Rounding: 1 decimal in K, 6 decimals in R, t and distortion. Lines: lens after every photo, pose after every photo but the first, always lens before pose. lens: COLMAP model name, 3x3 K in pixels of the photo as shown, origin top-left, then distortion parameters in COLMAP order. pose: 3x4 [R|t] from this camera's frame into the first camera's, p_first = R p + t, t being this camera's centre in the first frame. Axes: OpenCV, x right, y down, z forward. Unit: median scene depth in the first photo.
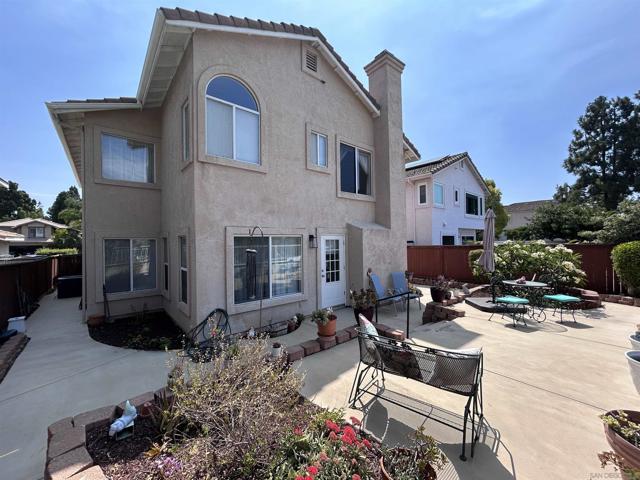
lens RADIAL K [[259.6, 0, 320.0], [0, 259.6, 240.0], [0, 0, 1]] dist [-0.001995, -0.000039]
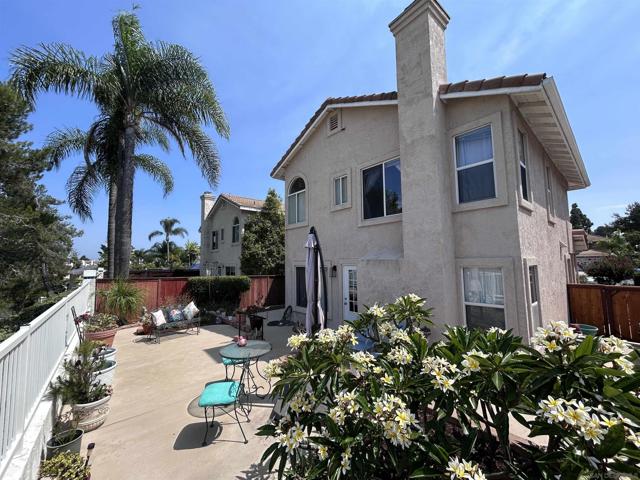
lens RADIAL K [[259.6, 0, 320.0], [0, 259.6, 240.0], [0, 0, 1]] dist [-0.001995, -0.000039]
pose [[0.019035, -0.079600, -0.996645, 1.054582], [0.018530, 0.996683, -0.079250, -0.040182], [0.999647, -0.016959, 0.020447, 0.834007]]
